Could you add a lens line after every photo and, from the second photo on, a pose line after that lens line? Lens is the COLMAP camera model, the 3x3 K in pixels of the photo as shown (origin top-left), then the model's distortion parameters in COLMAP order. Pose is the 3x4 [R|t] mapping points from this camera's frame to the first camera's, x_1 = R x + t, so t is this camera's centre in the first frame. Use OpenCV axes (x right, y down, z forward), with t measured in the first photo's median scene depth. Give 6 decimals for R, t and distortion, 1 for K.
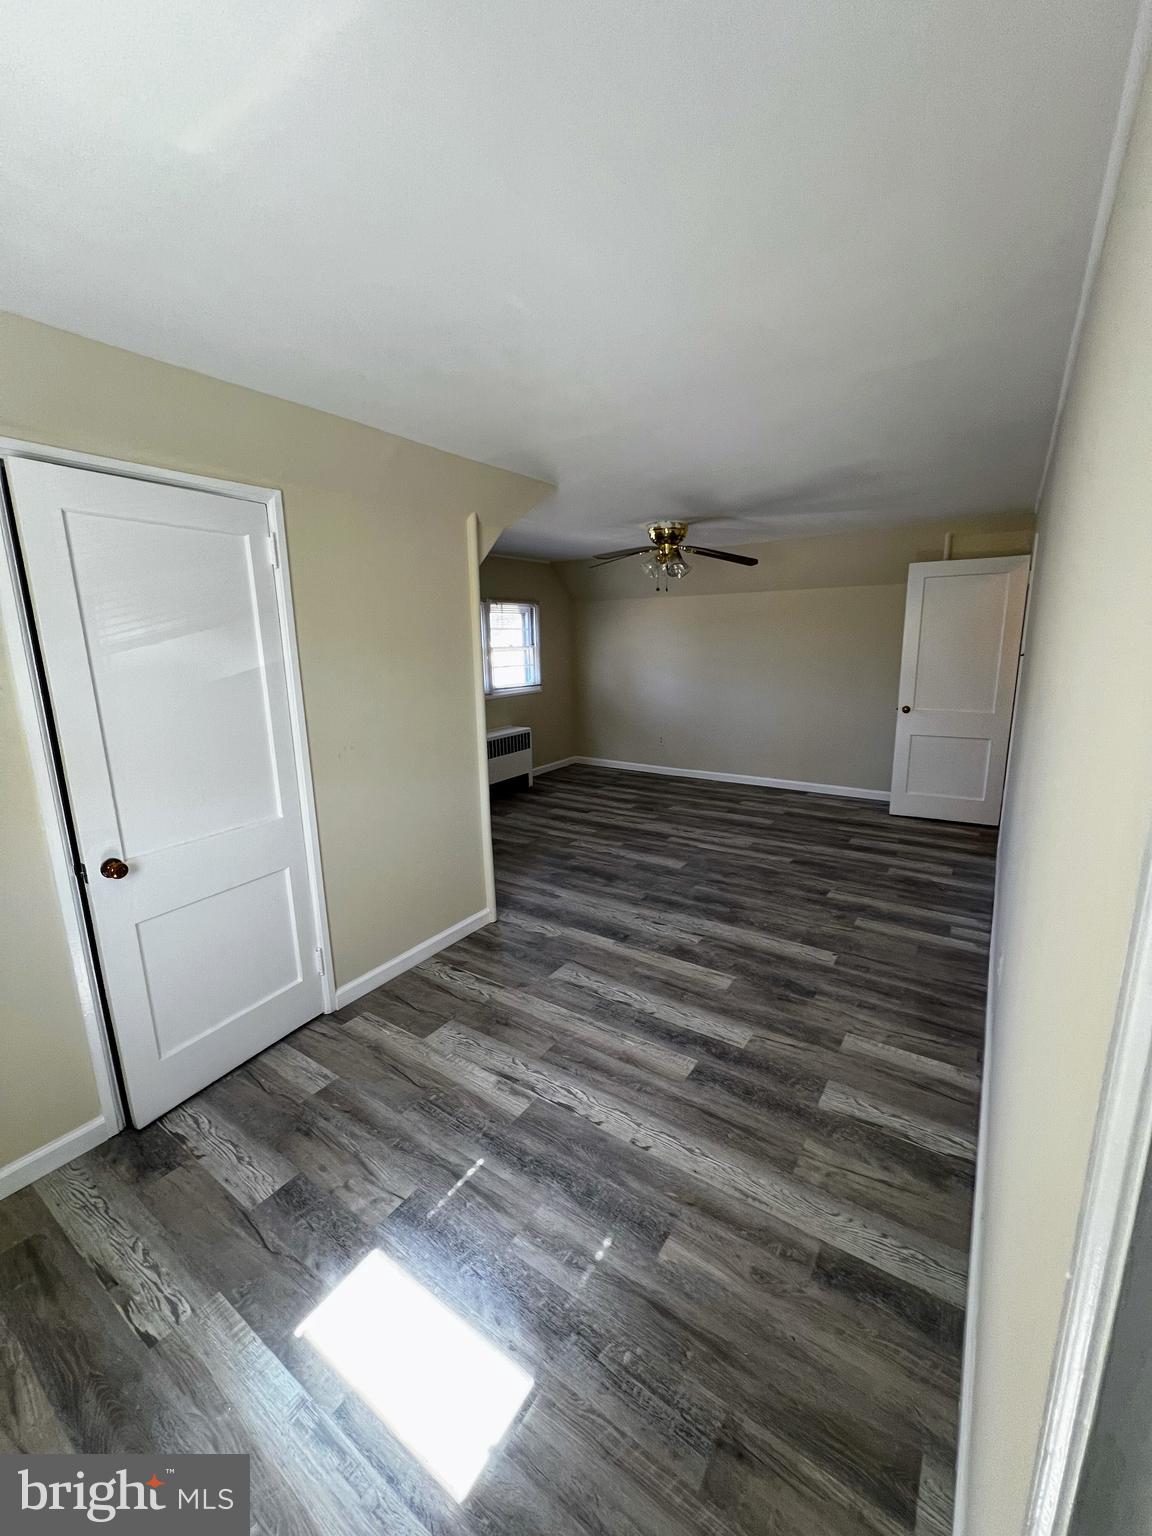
lens RADIAL K [[619.5, 0, 575.0], [0, 619.5, 766.7], [0, 0, 1]] dist [-0.001067, -0.000091]
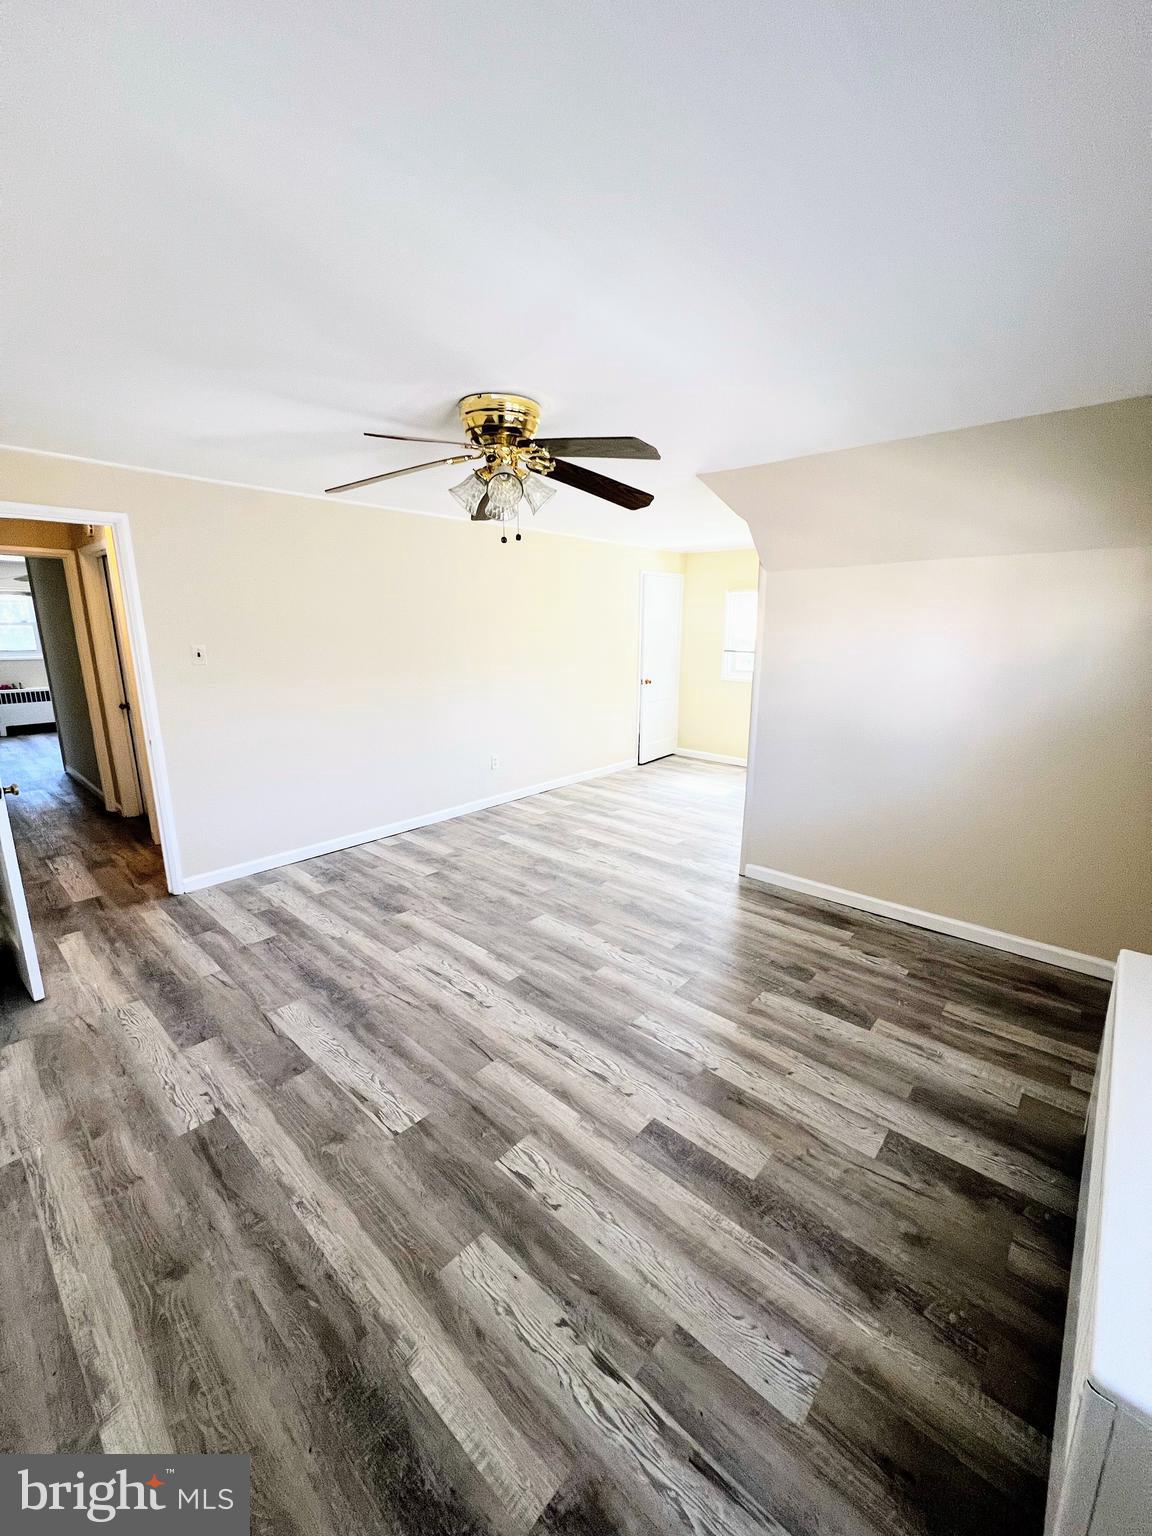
lens RADIAL K [[619.5, 0, 577.8], [0, 619.5, 762.9], [0, 0, 1]] dist [-0.001067, -0.000091]
pose [[-0.992639, -0.006888, 0.120916, 0.026529], [0.043631, 0.911007, 0.410076, -0.332746], [-0.112980, 0.412333, -0.904001, 1.565717]]
